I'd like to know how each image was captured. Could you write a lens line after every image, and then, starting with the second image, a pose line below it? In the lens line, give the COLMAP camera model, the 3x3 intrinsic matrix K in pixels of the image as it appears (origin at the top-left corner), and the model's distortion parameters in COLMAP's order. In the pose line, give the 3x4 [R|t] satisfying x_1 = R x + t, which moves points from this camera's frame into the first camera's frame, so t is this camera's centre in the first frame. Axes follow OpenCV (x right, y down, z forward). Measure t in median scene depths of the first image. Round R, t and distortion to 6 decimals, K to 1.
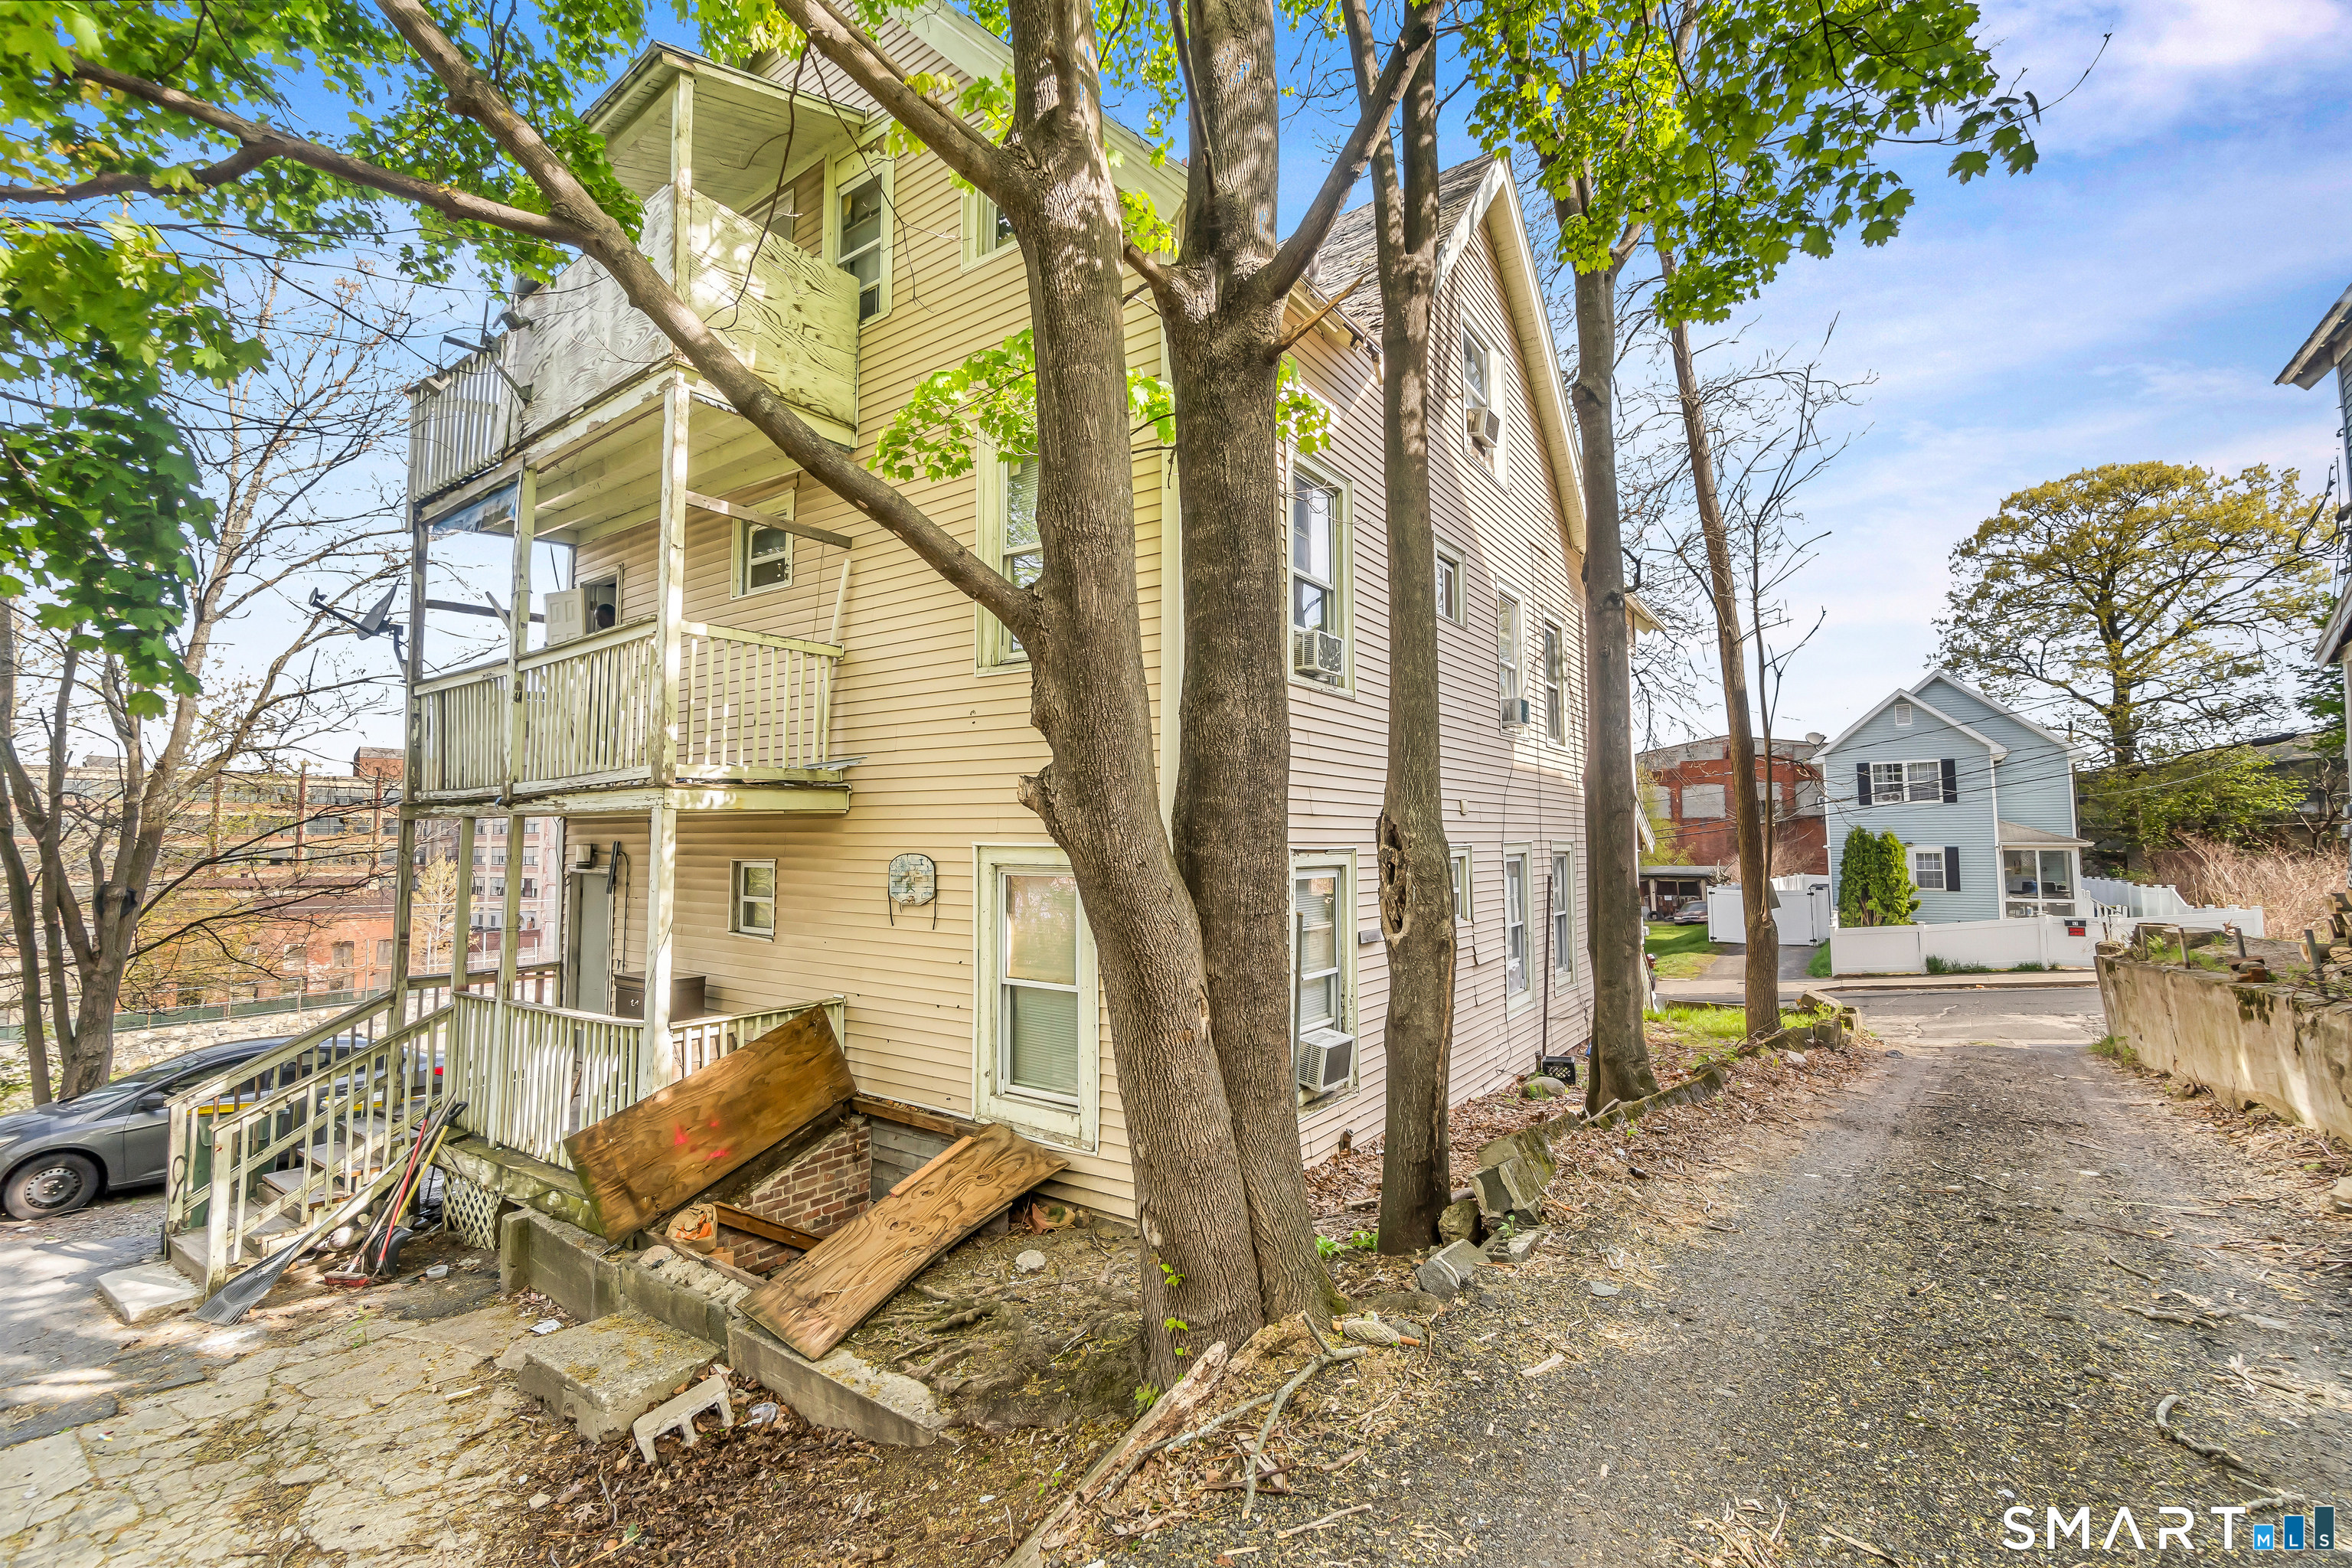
lens RADIAL K [[1014.4, 0, 1176.0], [0, 1014.4, 784.0], [0, 0, 1]] dist [-0.005634, -0.000584]
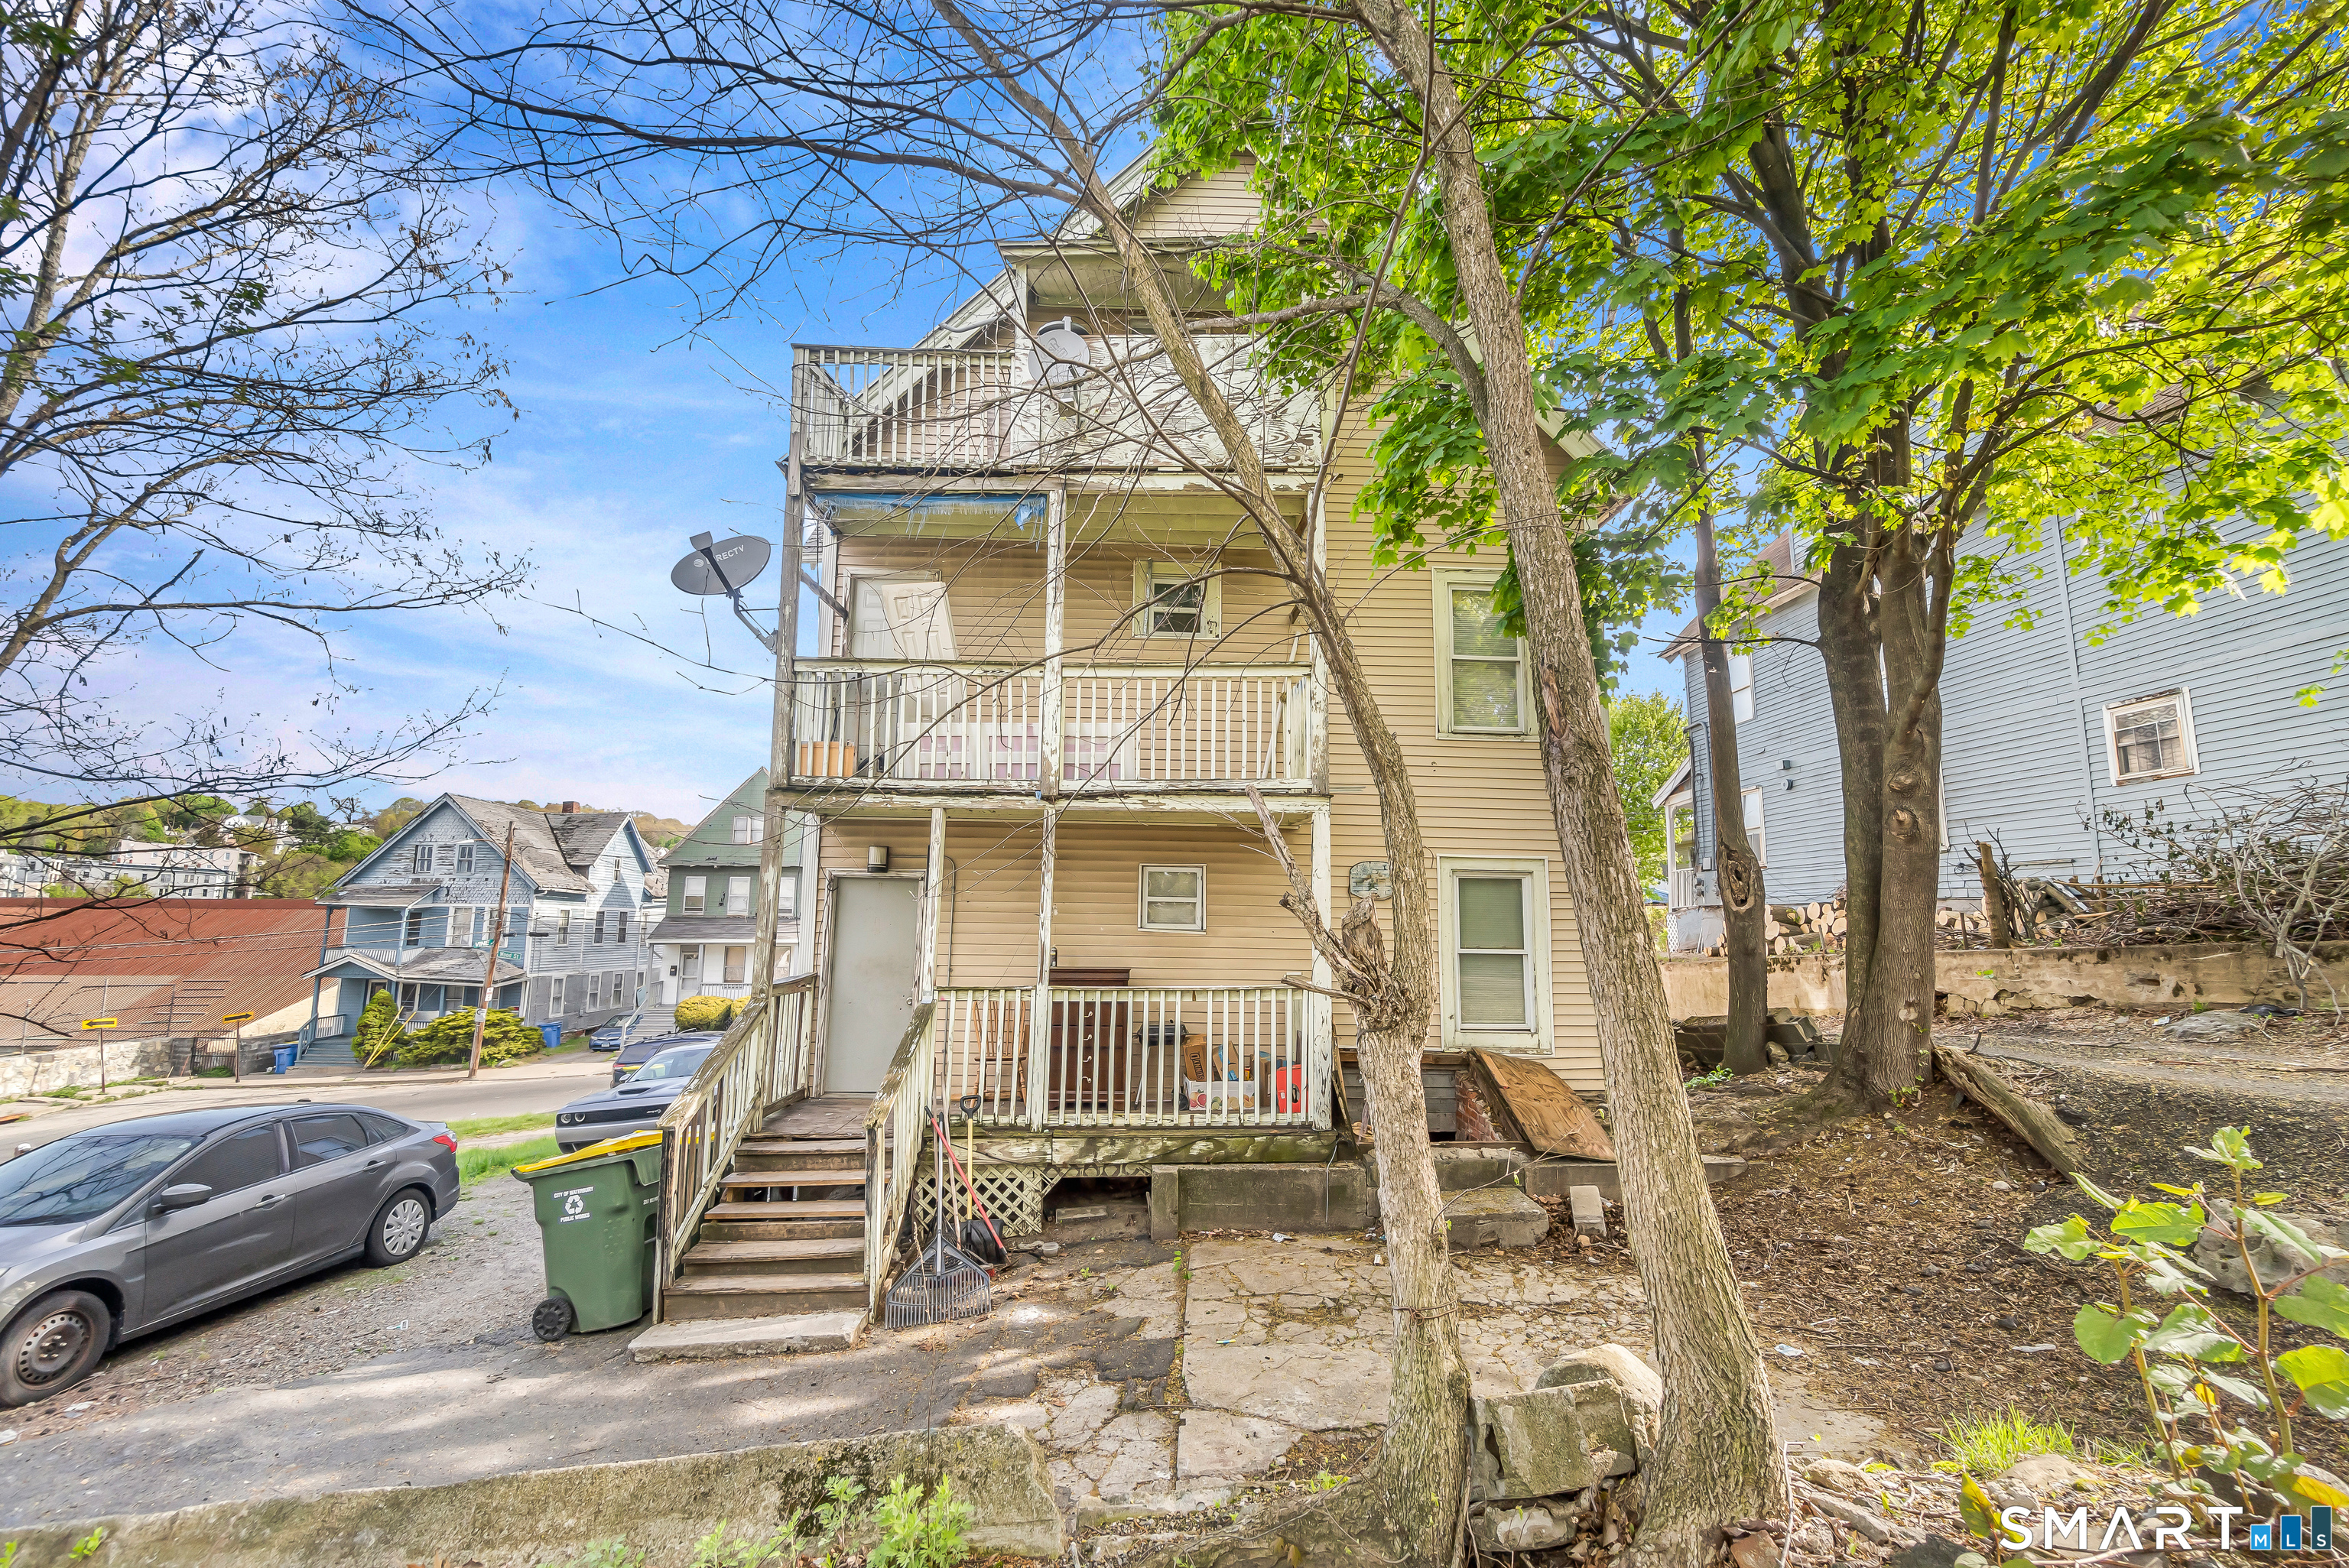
lens RADIAL K [[1023.6, 0, 1178.9], [0, 1023.6, 779.3], [0, 0, 1]] dist [-0.003390, -0.000676]
pose [[0.791994, 0.095374, 0.603034, -1.119119], [-0.048771, 0.994450, -0.093226, 0.085959], [-0.608578, 0.044424, 0.792250, 0.067023]]
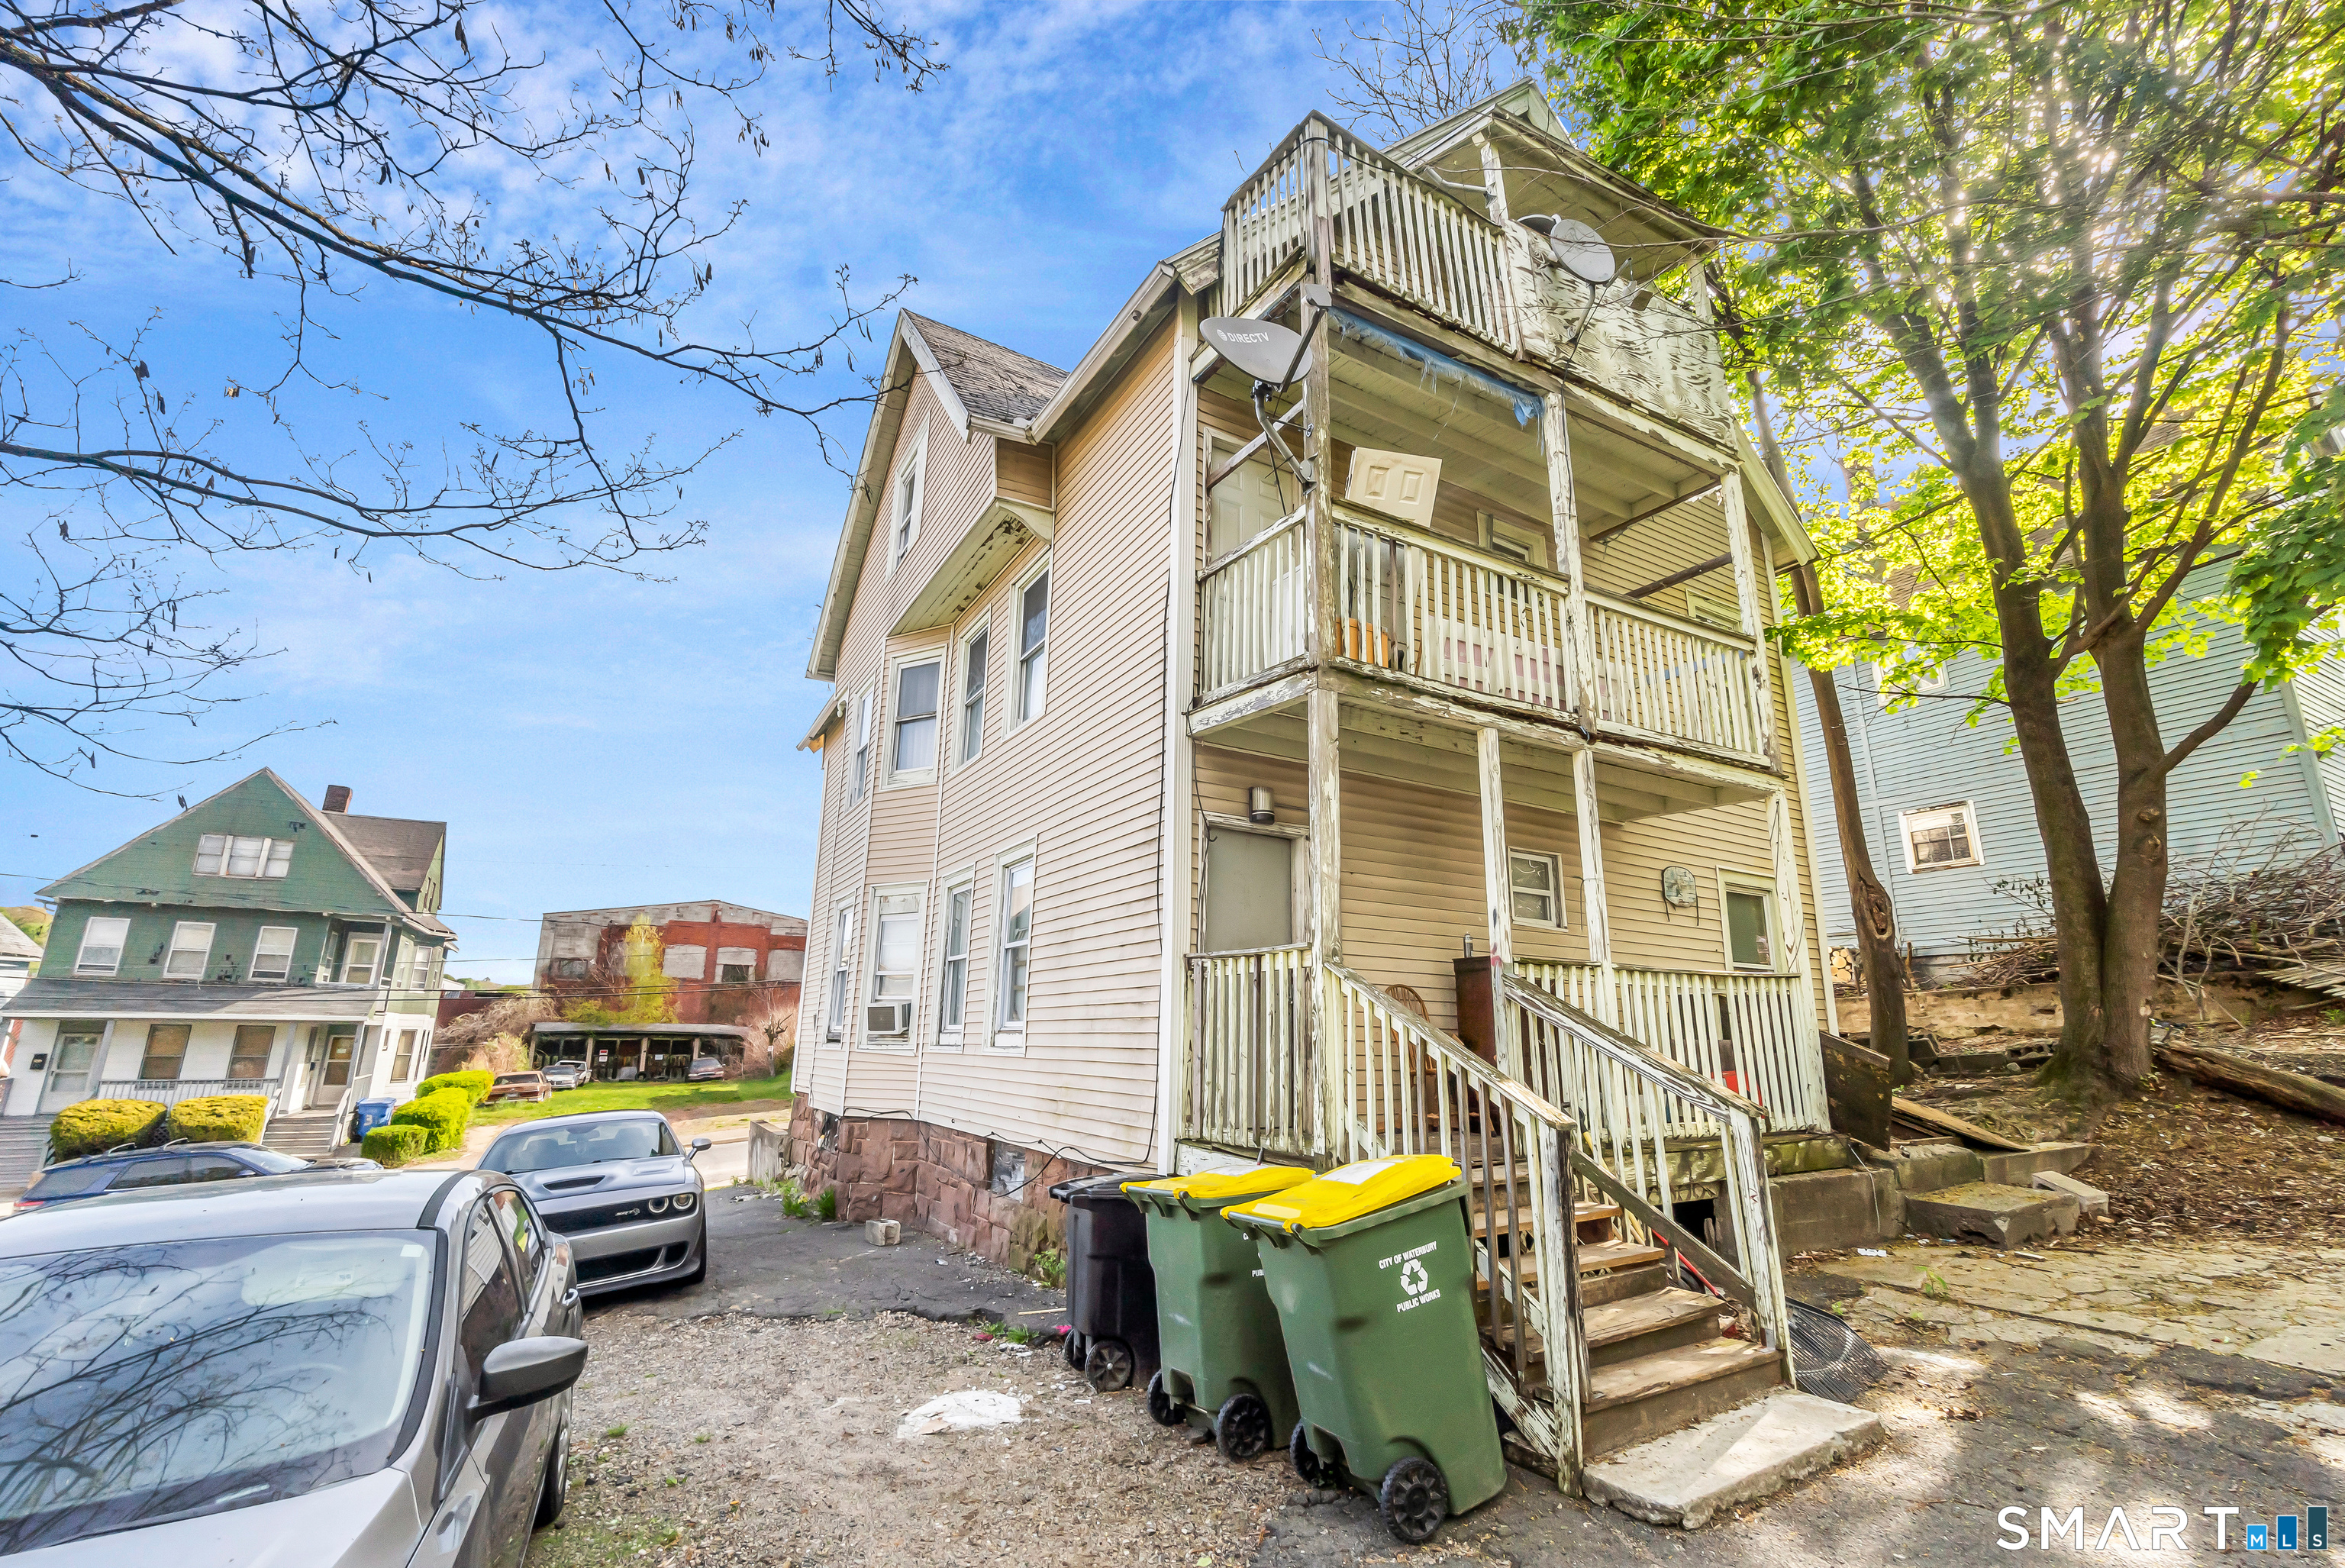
lens RADIAL K [[1011.4, 0, 1172.5], [0, 1011.4, 784.0], [0, 0, 1]] dist [-0.005634, -0.000584]
pose [[0.414268, 0.233879, 0.879592, -1.462232], [-0.071472, 0.971796, -0.224733, 0.261867], [-0.907344, 0.030233, 0.419300, 0.904013]]
